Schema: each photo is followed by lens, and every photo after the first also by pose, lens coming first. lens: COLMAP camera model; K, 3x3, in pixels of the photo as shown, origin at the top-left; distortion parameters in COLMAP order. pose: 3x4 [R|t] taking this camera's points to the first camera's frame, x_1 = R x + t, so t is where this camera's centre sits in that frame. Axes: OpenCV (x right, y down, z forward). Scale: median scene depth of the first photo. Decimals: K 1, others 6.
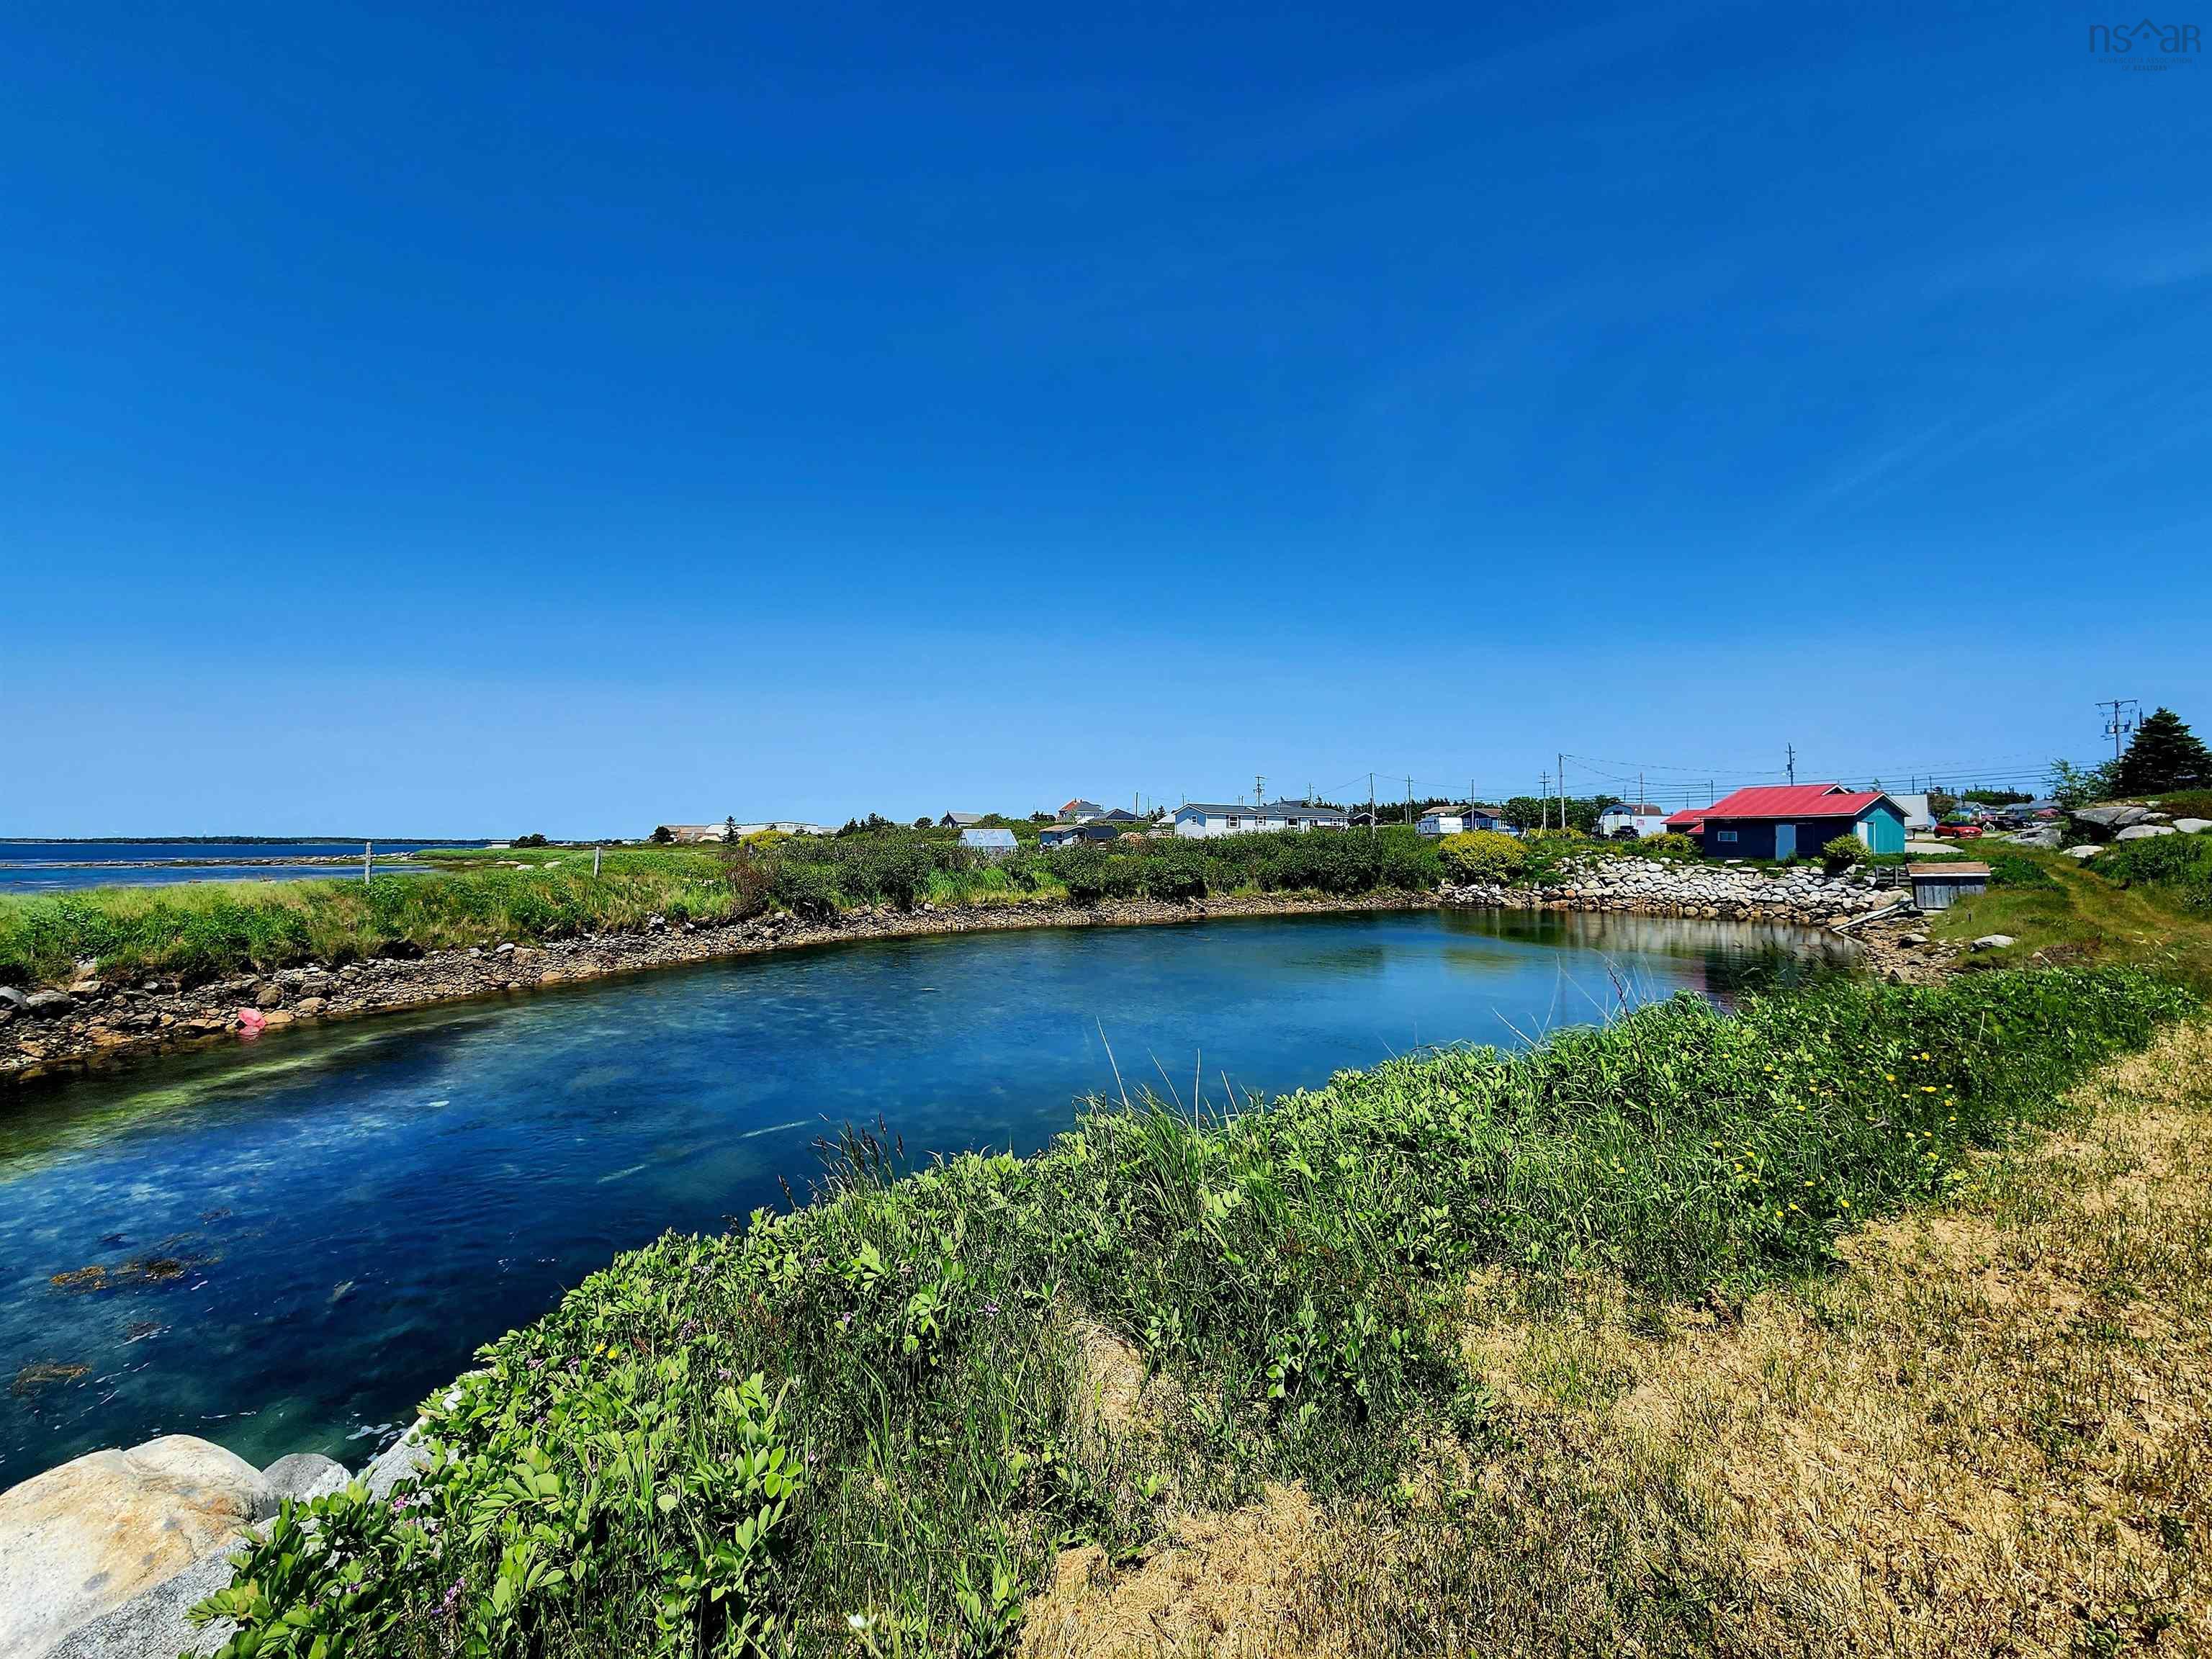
lens RADIAL K [[894.5, 0, 1102.8], [0, 894.5, 842.9], [0, 0, 1]] dist [-0.002597, -0.000517]
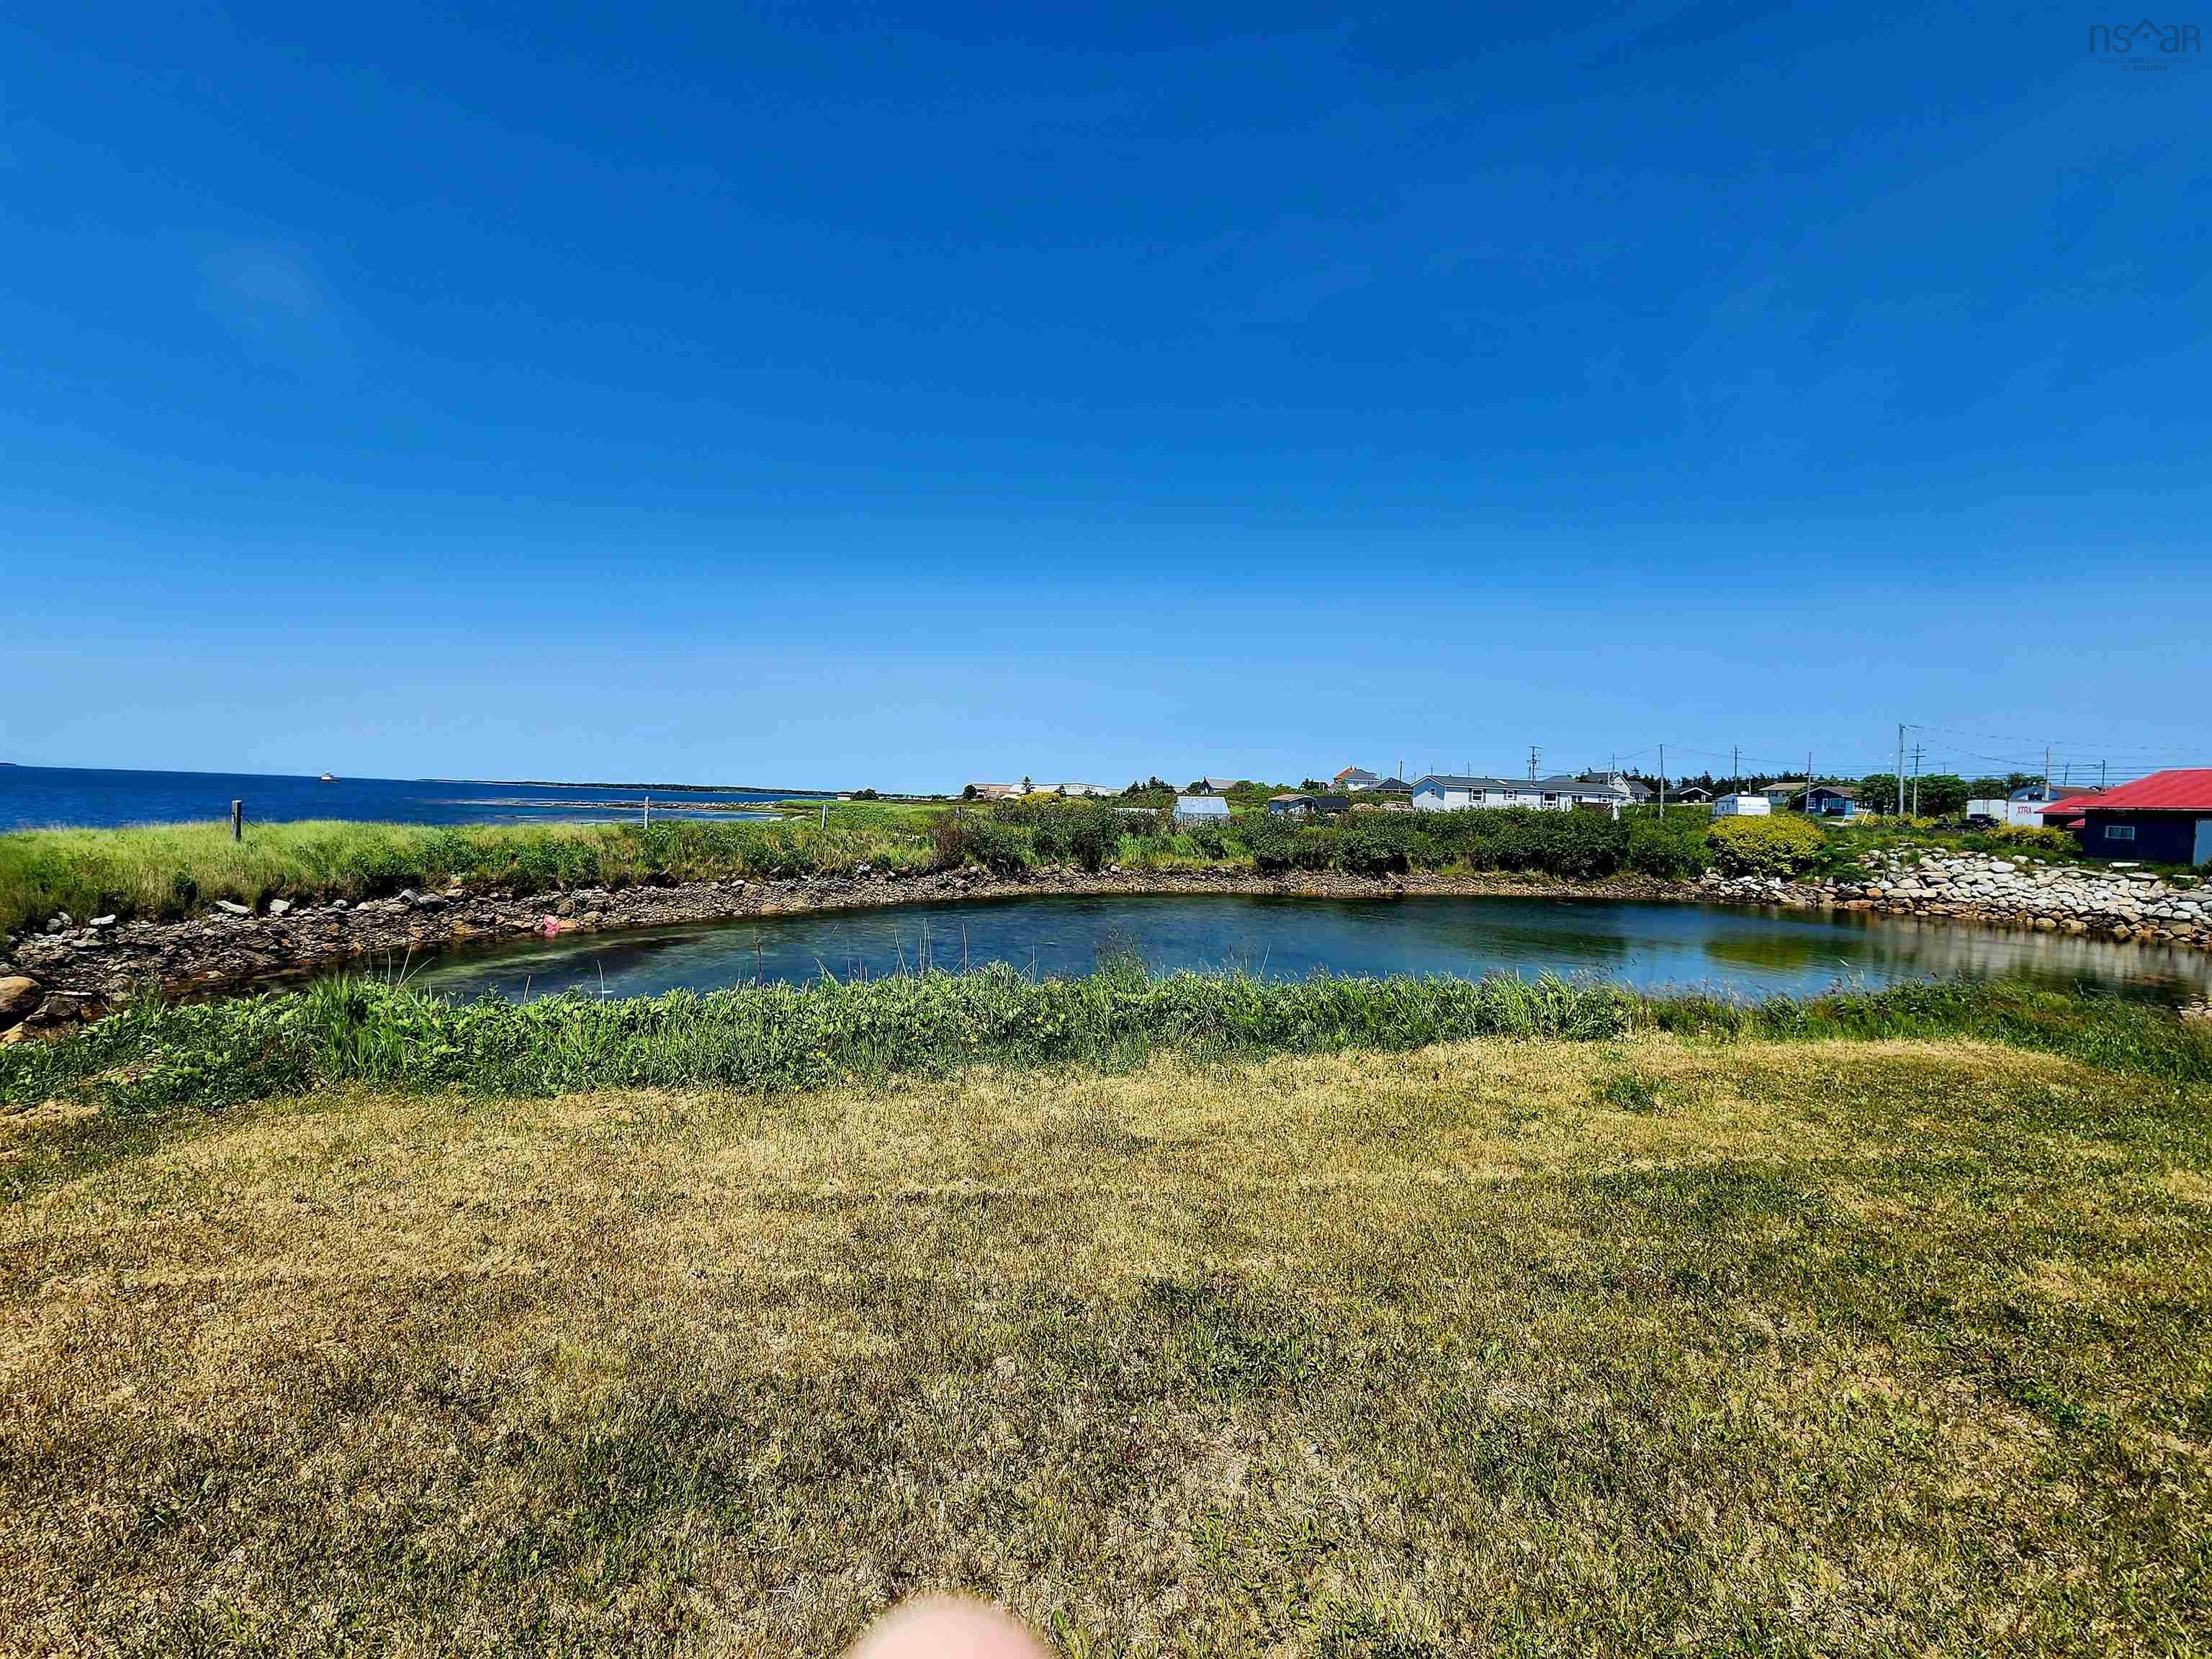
lens RADIAL K [[894.5, 0, 1118.0], [0, 894.5, 817.9], [0, 0, 1]] dist [-0.002597, -0.000517]
pose [[0.949807, 0.034794, -0.310896, 0.119446], [-0.030957, 0.999372, 0.017267, -0.006879], [0.311302, -0.006776, 0.950287, -0.016612]]
